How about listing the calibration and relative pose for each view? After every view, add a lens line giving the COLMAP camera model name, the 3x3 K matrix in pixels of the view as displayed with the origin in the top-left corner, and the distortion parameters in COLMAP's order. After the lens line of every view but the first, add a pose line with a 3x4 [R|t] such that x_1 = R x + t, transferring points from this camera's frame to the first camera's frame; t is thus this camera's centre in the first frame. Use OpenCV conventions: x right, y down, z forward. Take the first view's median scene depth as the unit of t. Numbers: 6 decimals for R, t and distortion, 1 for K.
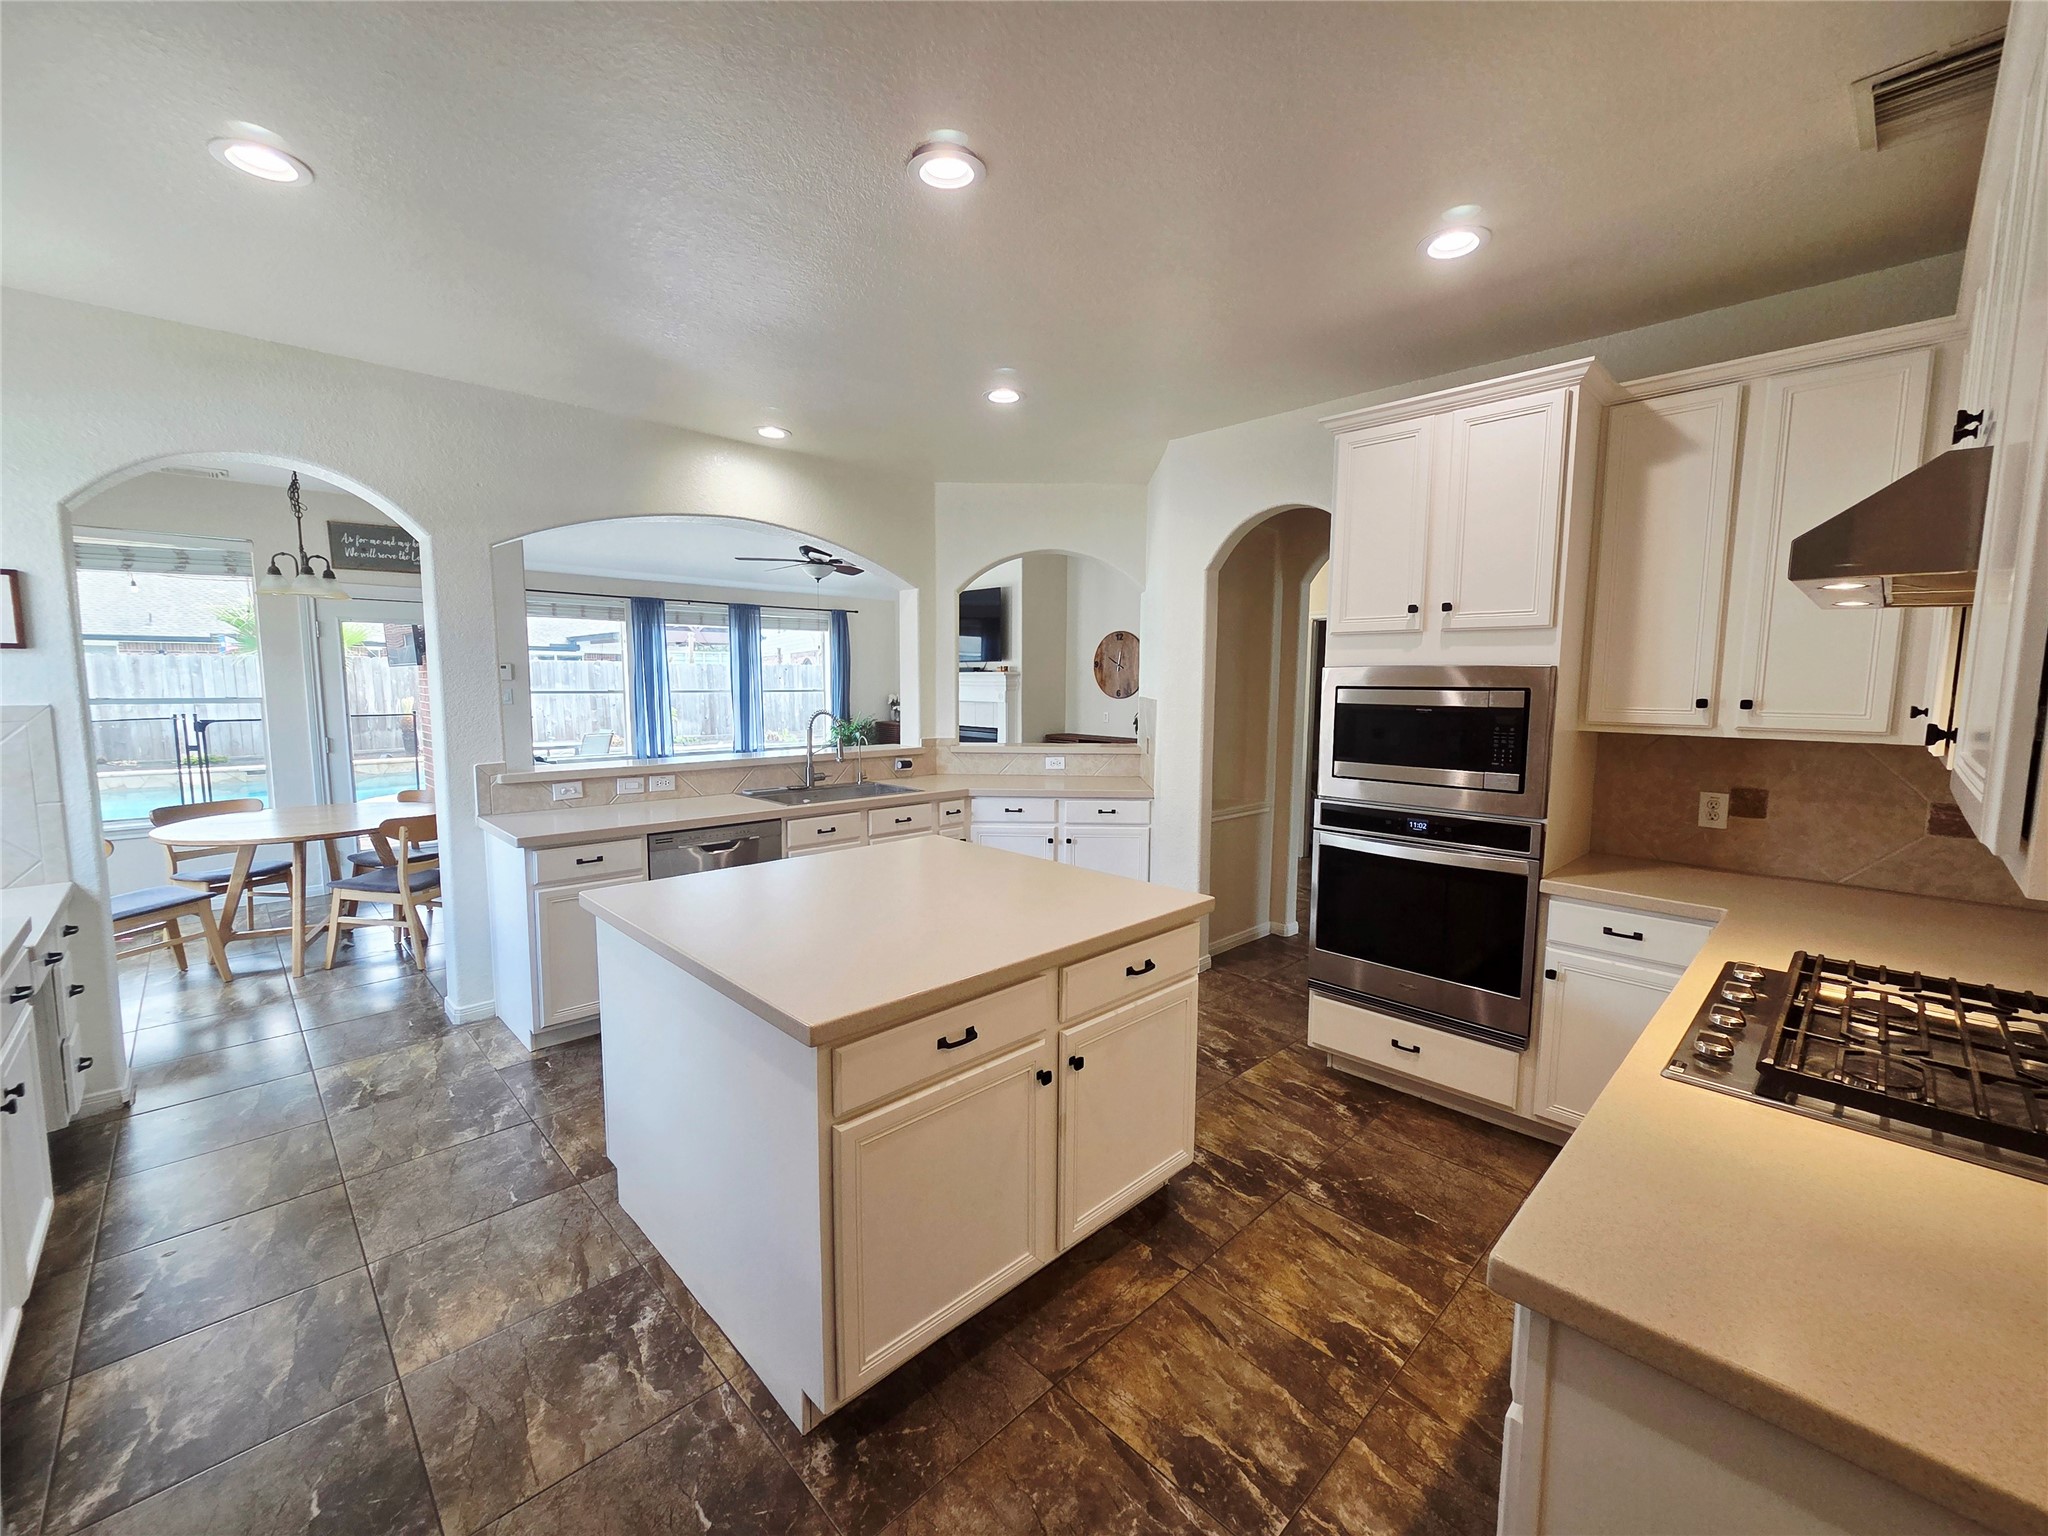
lens RADIAL K [[828.5, 0, 1034.4], [0, 828.5, 765.9], [0, 0, 1]] dist [-0.000127, -0.000296]
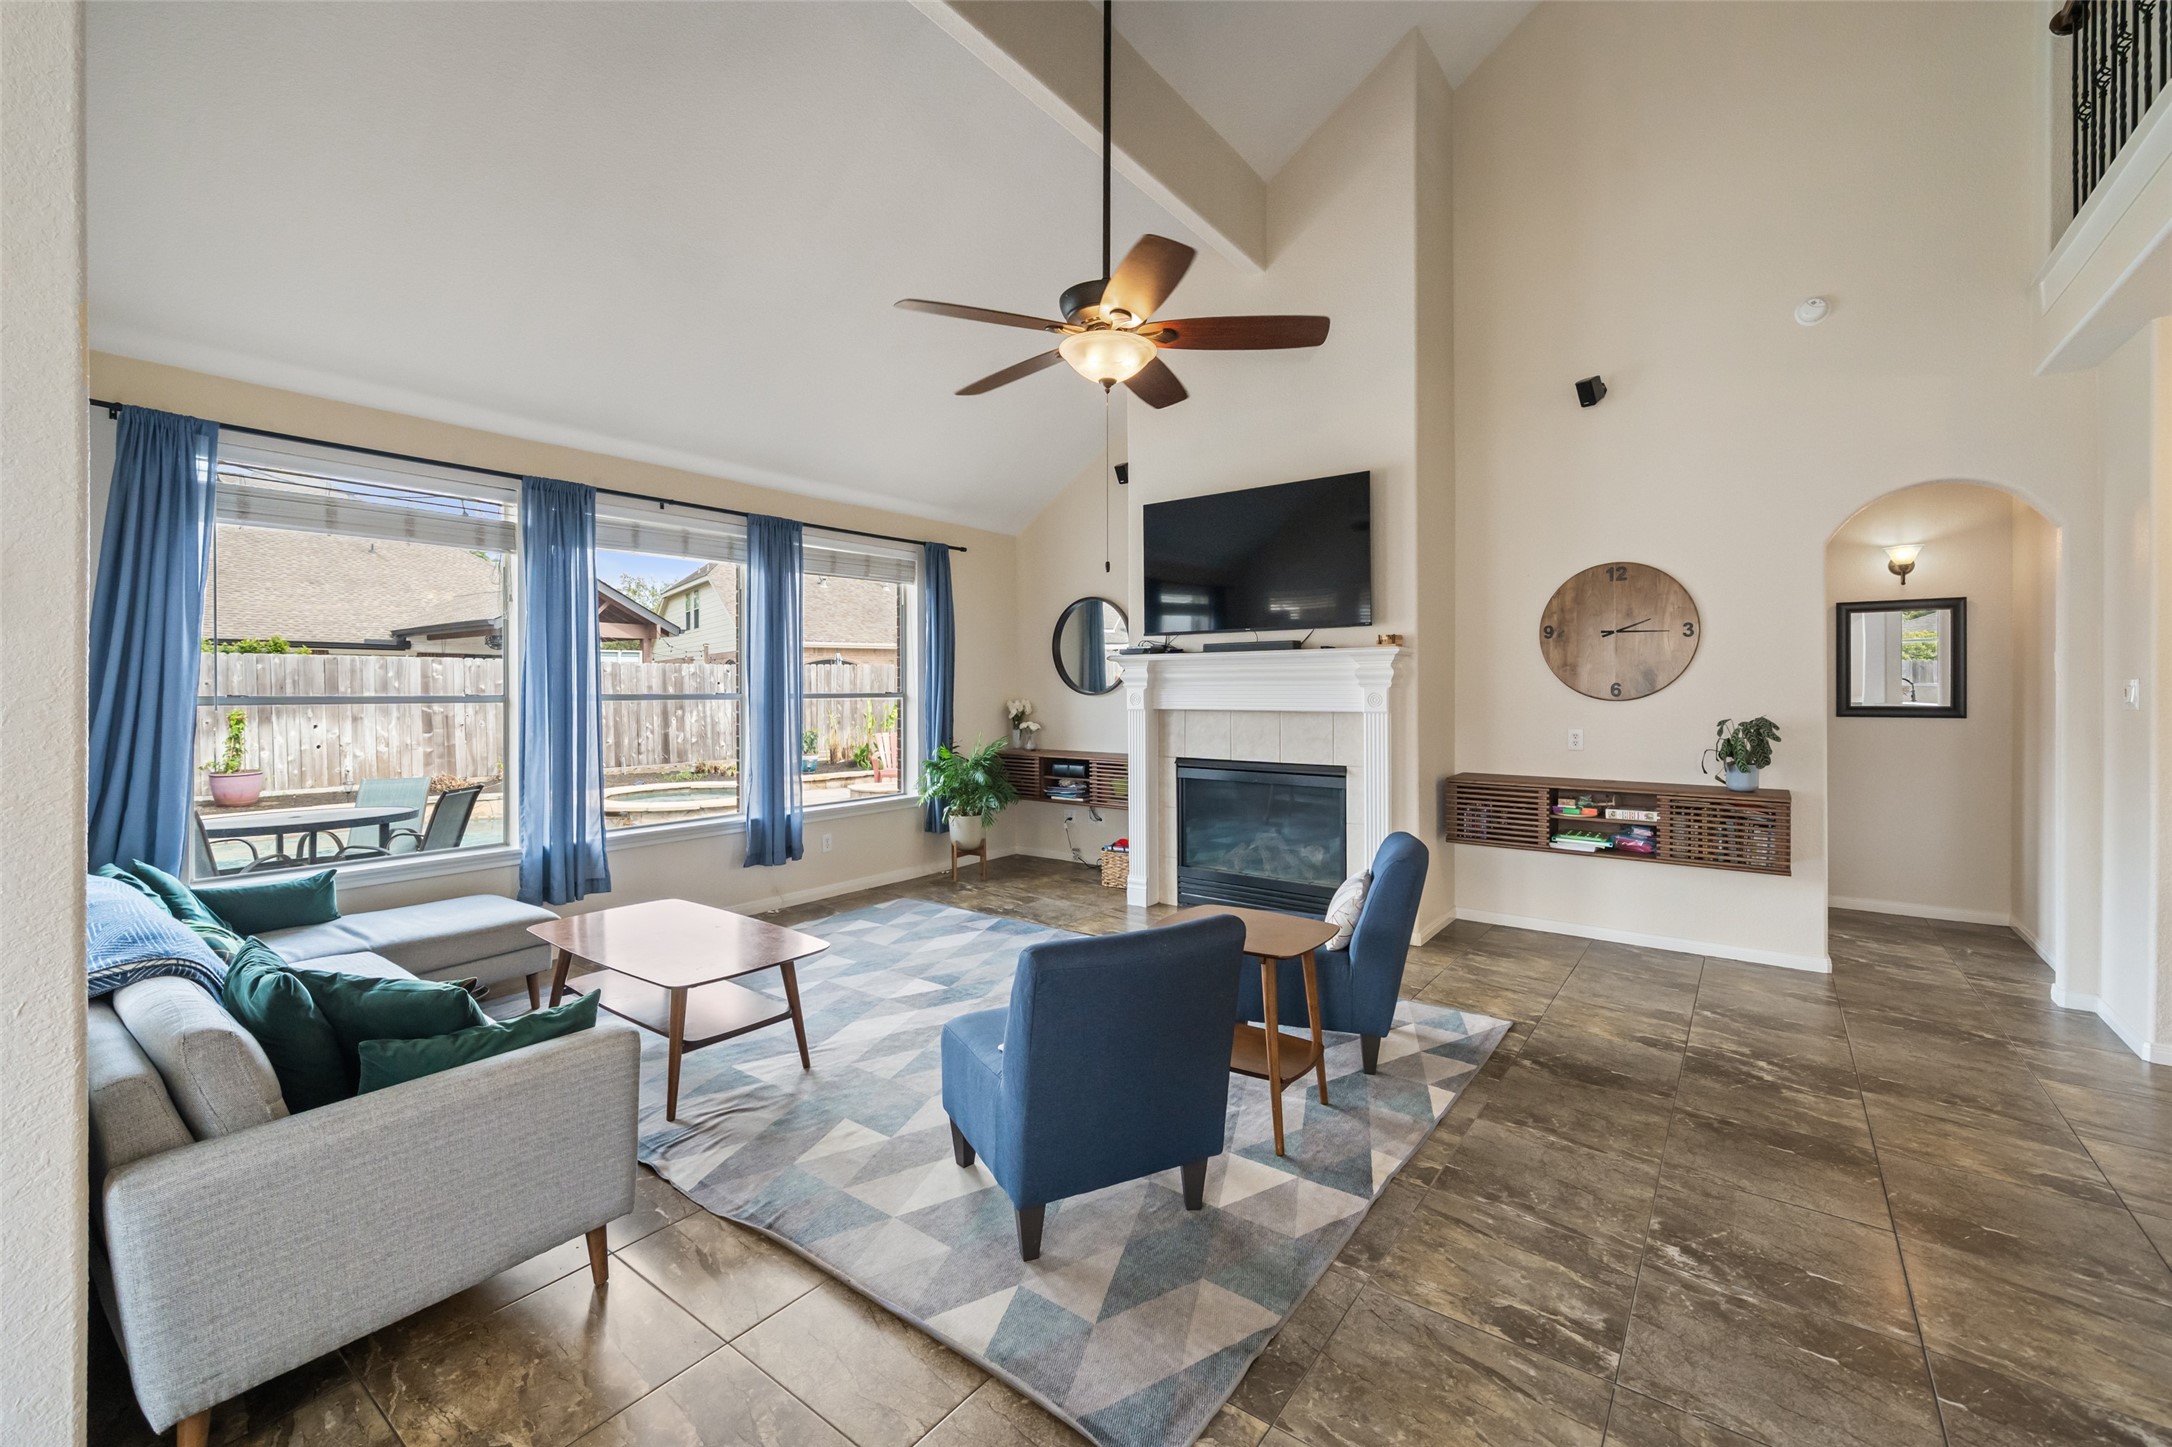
lens RADIAL K [[904.2, 0, 1075.9], [0, 904.2, 690.8], [0, 0, 1]] dist [0.000086, 0.000022]
pose [[0.990906, -0.010108, 0.134175, -0.620958], [0.023574, 0.994793, -0.099156, -0.094421], [-0.132474, 0.101417, 0.985984, 1.162138]]
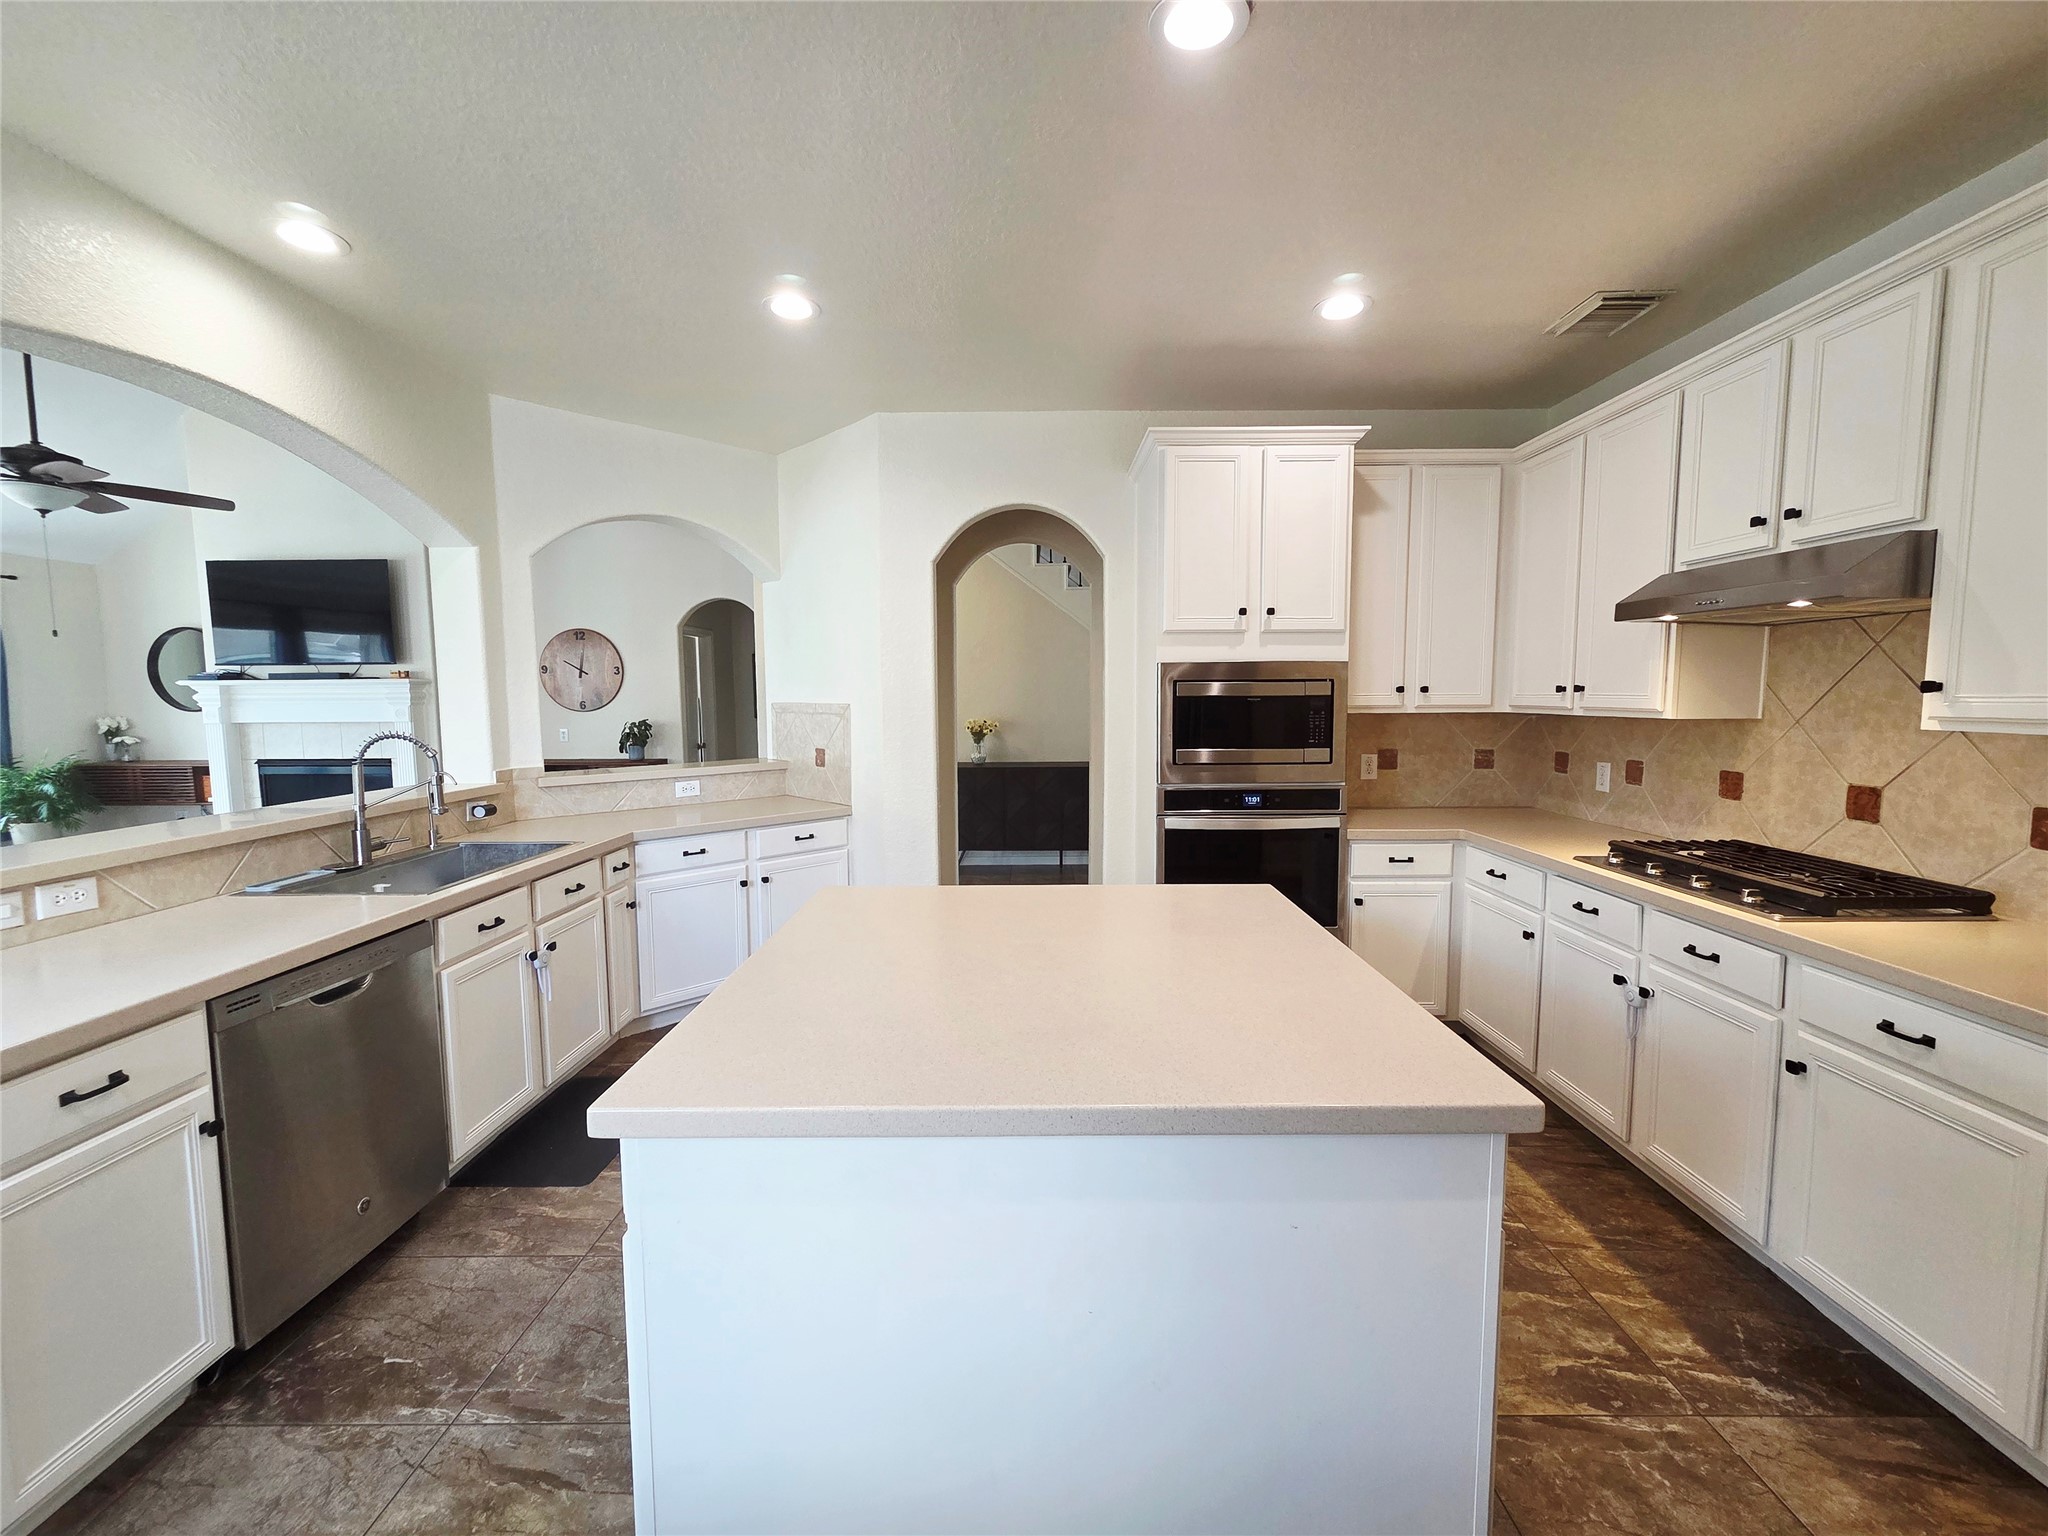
lens RADIAL K [[828.5, 0, 1034.4], [0, 828.5, 765.9], [0, 0, 1]] dist [-0.000127, -0.000296]
pose [[0.701966, -0.074059, 0.708349, -0.370898], [0.085066, 0.996178, 0.019852, -0.015605], [-0.707112, 0.046321, 0.705583, 0.262893]]
